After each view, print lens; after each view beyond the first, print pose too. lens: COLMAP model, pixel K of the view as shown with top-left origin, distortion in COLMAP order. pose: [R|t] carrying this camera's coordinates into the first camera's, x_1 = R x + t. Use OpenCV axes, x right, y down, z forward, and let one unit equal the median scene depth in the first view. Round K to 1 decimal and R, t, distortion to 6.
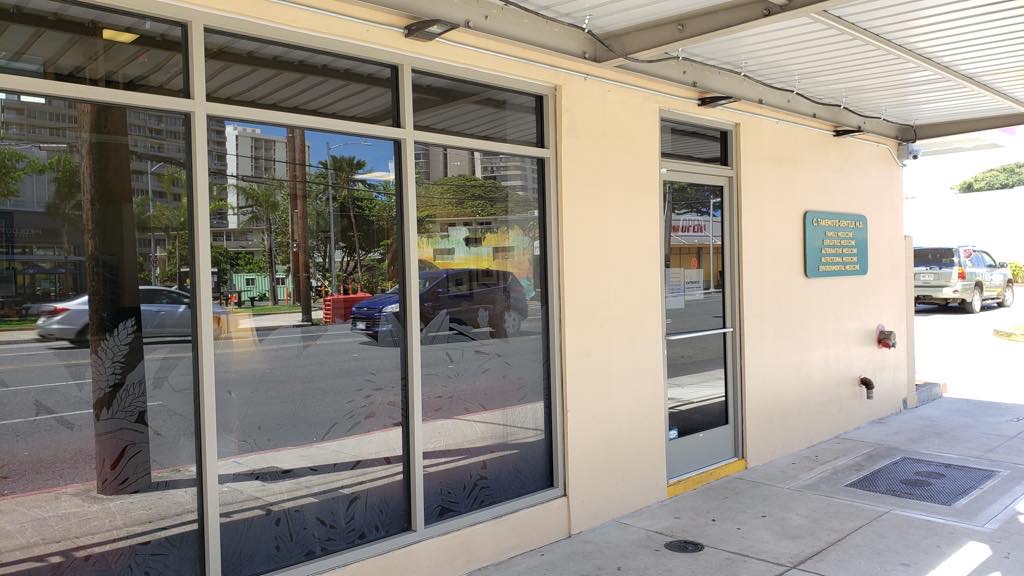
lens RADIAL K [[805.2, 0, 518.7], [0, 805.2, 285.7], [0, 0, 1]] dist [0.020284, 0.008092]
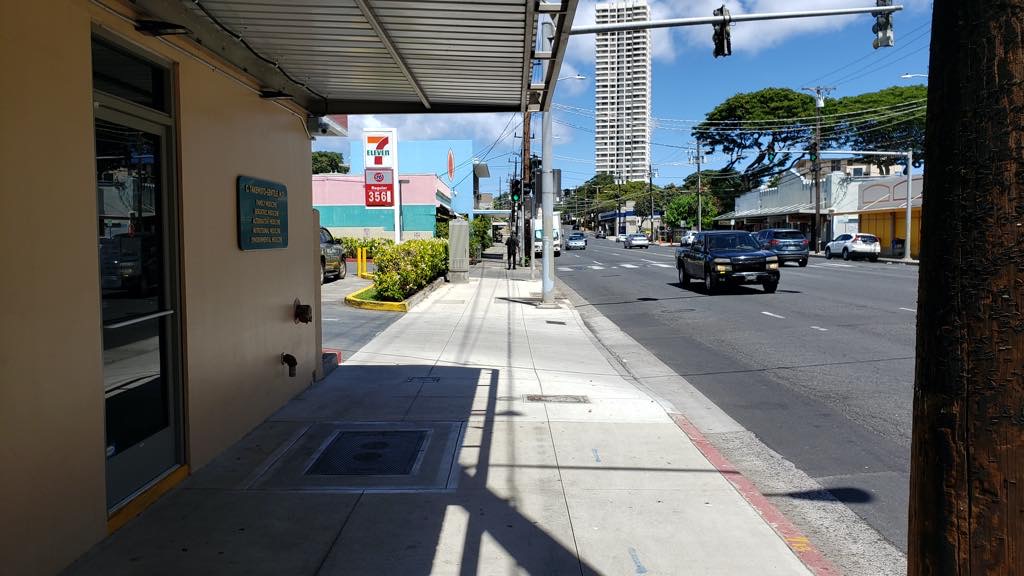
lens RADIAL K [[805.2, 0, 518.7], [0, 805.2, 285.7], [0, 0, 1]] dist [0.020284, 0.008092]
pose [[0.697834, -0.023205, 0.715883, -0.081192], [0.000267, 0.999483, 0.032137, 0.001060], [-0.716259, -0.022235, 0.697480, 0.167905]]
